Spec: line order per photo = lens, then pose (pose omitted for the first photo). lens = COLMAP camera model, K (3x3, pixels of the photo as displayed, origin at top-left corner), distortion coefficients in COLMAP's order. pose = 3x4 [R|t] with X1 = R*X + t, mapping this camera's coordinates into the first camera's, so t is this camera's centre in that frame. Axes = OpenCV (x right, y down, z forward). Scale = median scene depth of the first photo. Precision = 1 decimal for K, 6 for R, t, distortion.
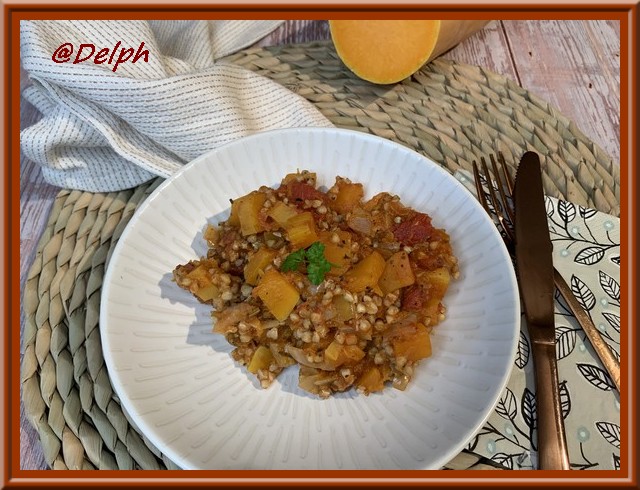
lens RADIAL K [[466.0, 0, 311.8], [0, 466.0, 243.5], [0, 0, 1]] dist [-0.007984, -0.006072]
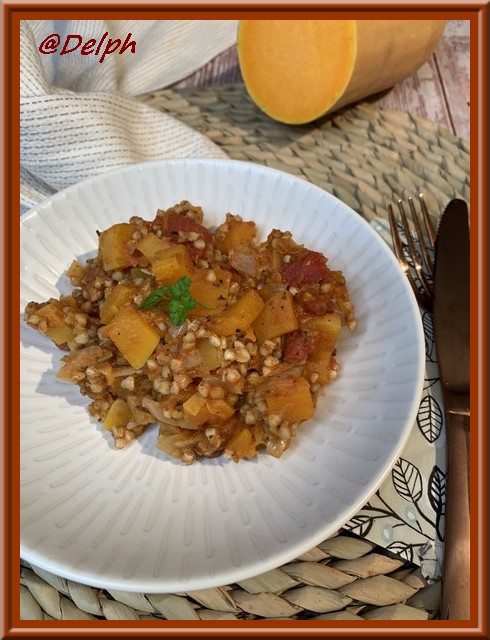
lens RADIAL K [[466.0, 0, 245.0], [0, 466.0, 320.0], [0, 0, 1]] dist [-0.007984, -0.006072]
pose [[0.998452, 0.036783, -0.041728, 0.130575], [-0.037814, 0.998992, -0.024187, 0.074730], [0.040797, 0.025727, 0.998836, 0.130954]]
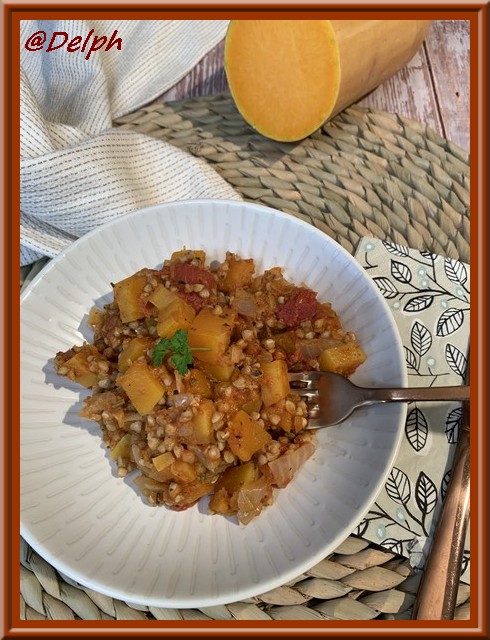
lens RADIAL K [[466.0, 0, 245.0], [0, 466.0, 320.0], [0, 0, 1]] dist [-0.007984, -0.006072]
pose [[0.998249, -0.022533, -0.054688, 0.138693], [0.027482, 0.995425, 0.091504, -0.091207], [0.052376, -0.092847, 0.994302, 0.042173]]
